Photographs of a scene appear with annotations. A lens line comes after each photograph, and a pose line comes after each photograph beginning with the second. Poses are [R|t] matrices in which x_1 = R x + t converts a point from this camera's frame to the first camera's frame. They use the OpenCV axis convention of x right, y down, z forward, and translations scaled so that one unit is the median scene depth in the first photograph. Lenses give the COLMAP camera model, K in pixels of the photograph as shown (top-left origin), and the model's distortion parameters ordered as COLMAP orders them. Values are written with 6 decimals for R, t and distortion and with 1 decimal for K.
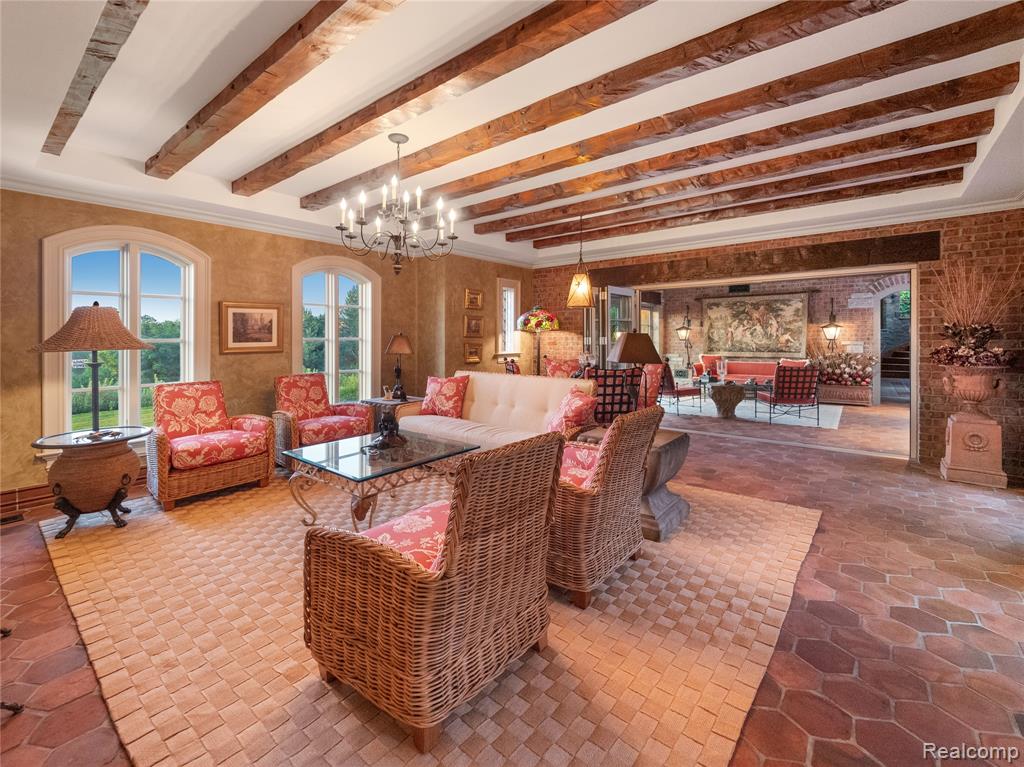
lens RADIAL K [[443.1, 0, 522.3], [0, 443.1, 340.5], [0, 0, 1]] dist [0.001886, -0.001740]
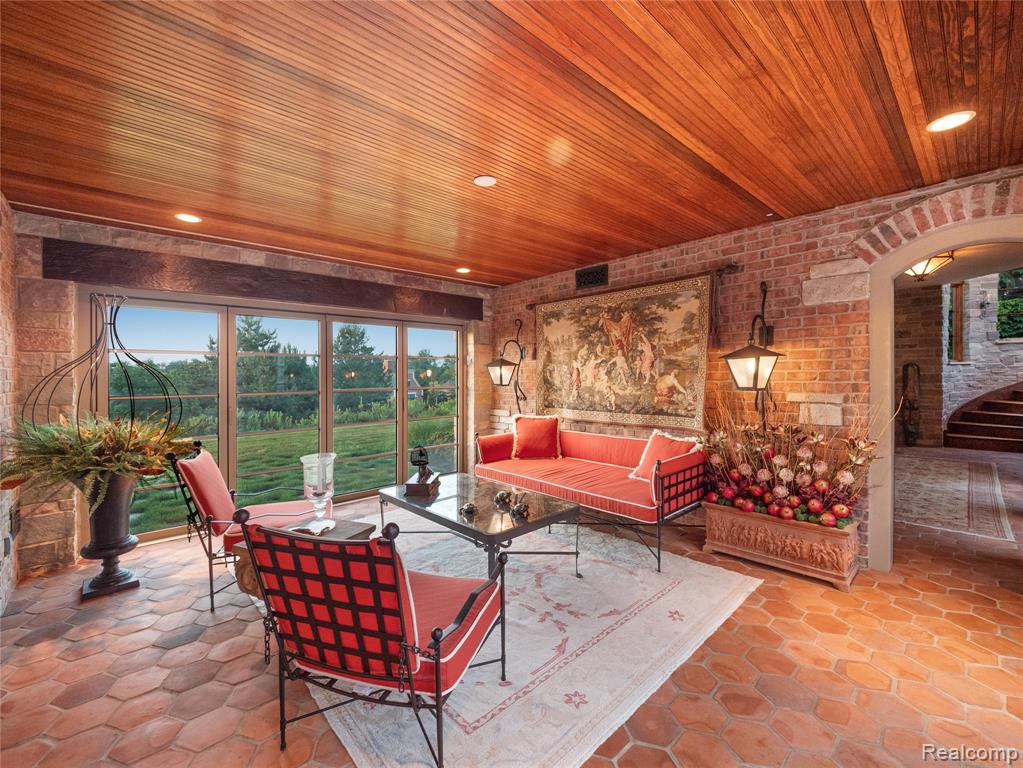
lens RADIAL K [[439.1, 0, 513.4], [0, 439.1, 381.7], [0, 0, 1]] dist [-0.001335, -0.002352]
pose [[0.988326, -0.001570, -0.152348, 0.516718], [0.003206, 0.999940, 0.010498, -0.012213], [0.152323, -0.010864, 0.988271, 0.557818]]
